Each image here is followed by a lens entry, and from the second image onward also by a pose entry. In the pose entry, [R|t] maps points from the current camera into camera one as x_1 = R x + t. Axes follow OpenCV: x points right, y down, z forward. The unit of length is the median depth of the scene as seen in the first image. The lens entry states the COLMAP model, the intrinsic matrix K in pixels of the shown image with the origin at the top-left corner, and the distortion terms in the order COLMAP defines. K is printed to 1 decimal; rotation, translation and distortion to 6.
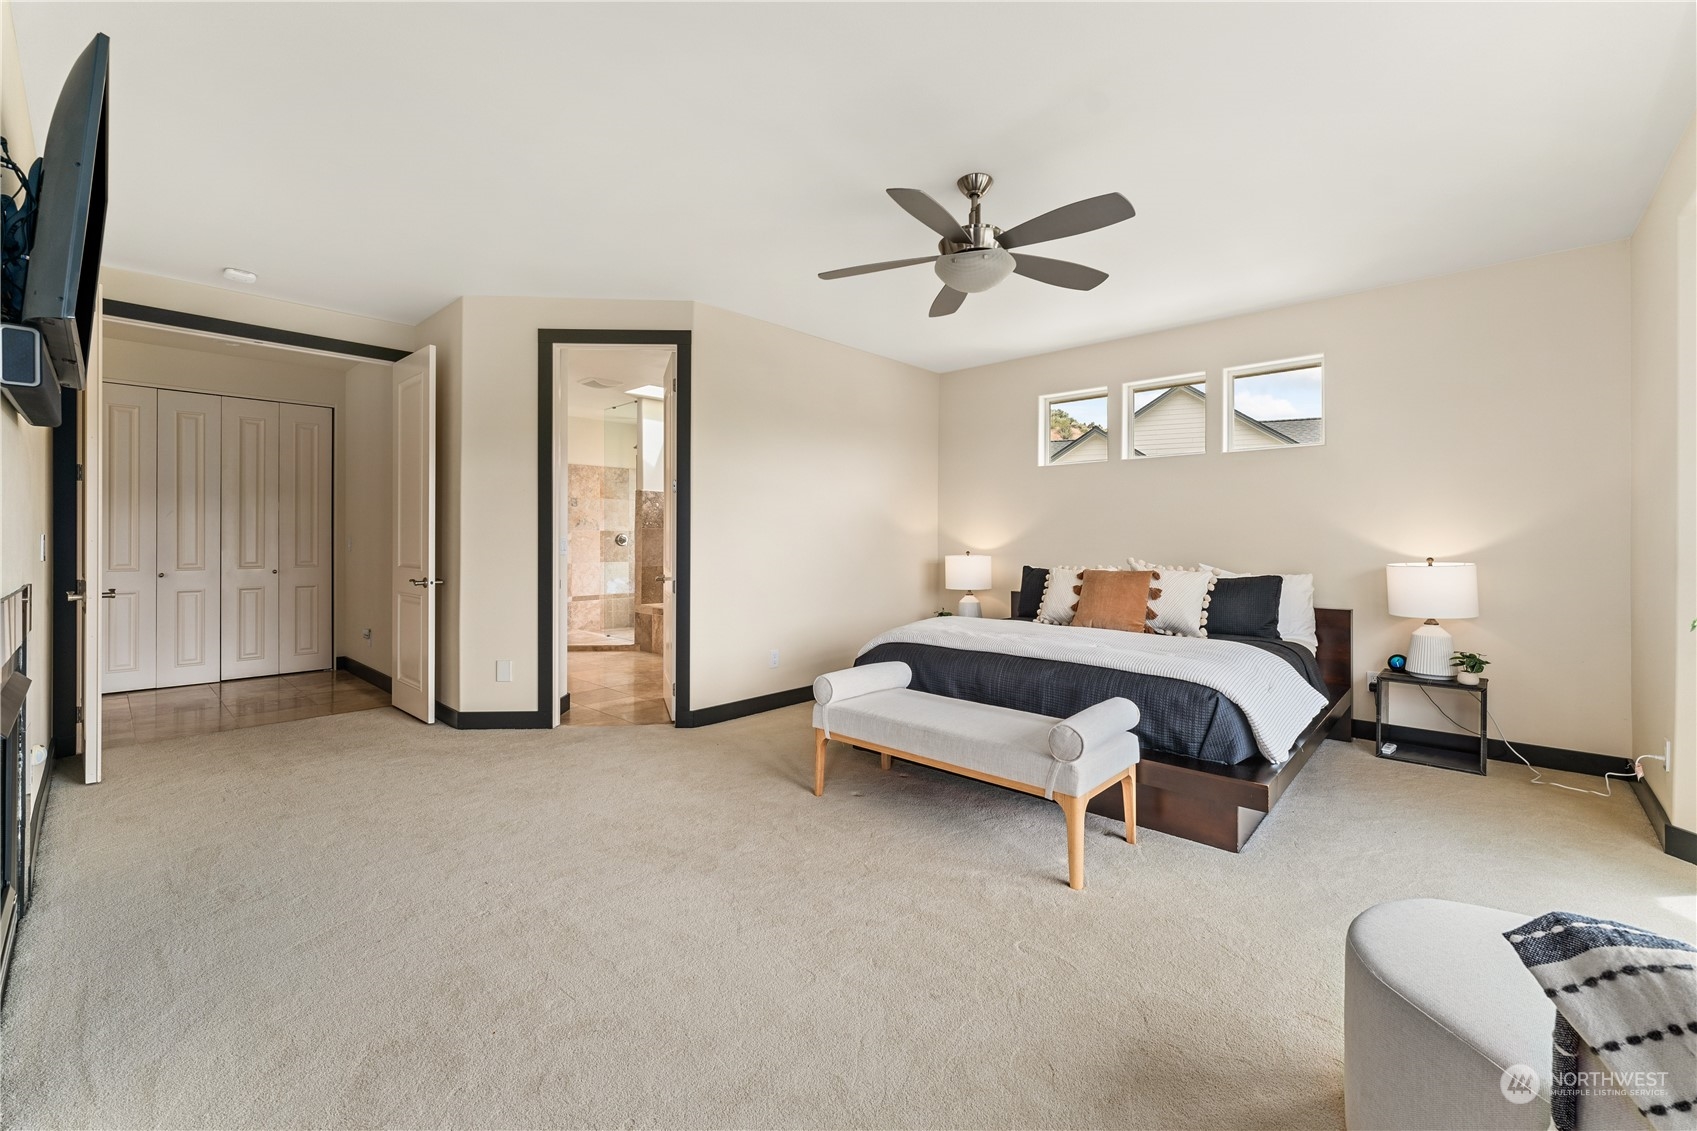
lens RADIAL K [[693.5, 0, 847.2], [0, 693.5, 557.2], [0, 0, 1]] dist [0.001381, 0.000396]
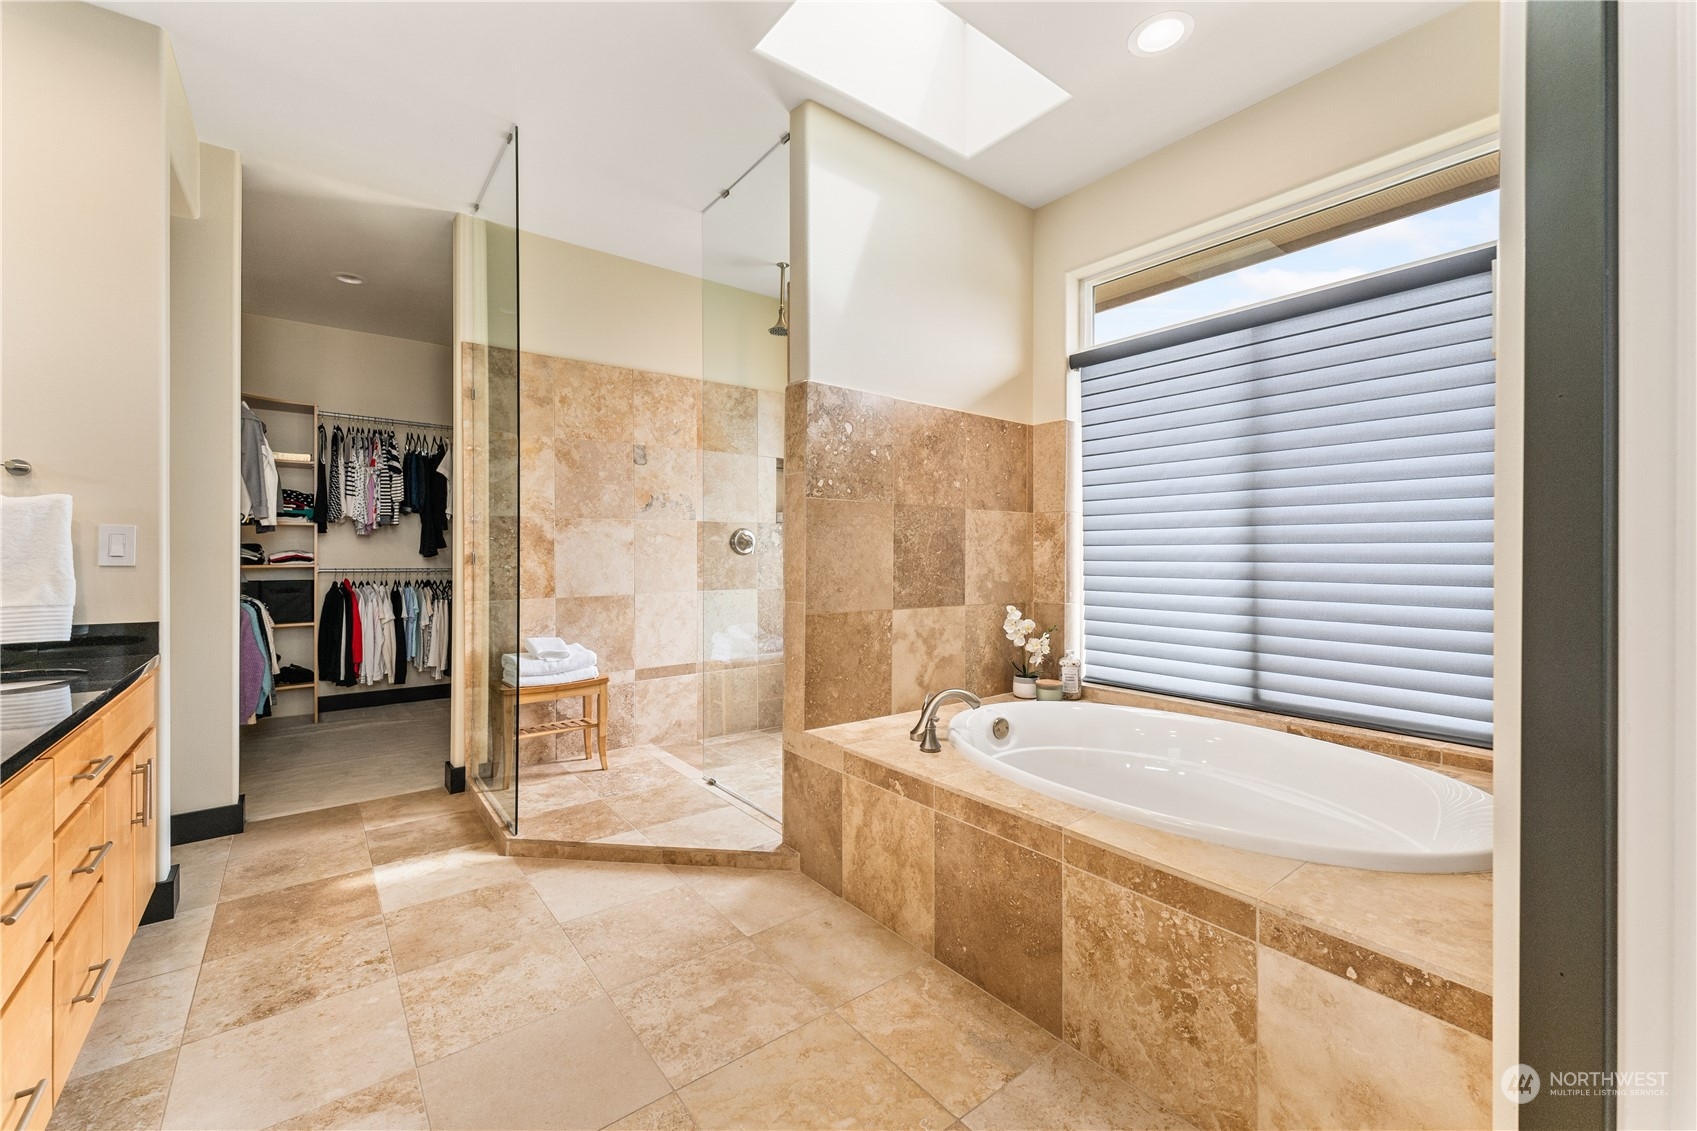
lens RADIAL K [[693.5, 0, 847.2], [0, 693.5, 557.2], [0, 0, 1]] dist [0.001381, 0.000396]
pose [[0.987622, -0.006034, -0.156738, -0.189948], [0.003224, 0.999830, -0.018176, -0.006357], [0.156821, 0.017446, 0.987473, 0.572608]]
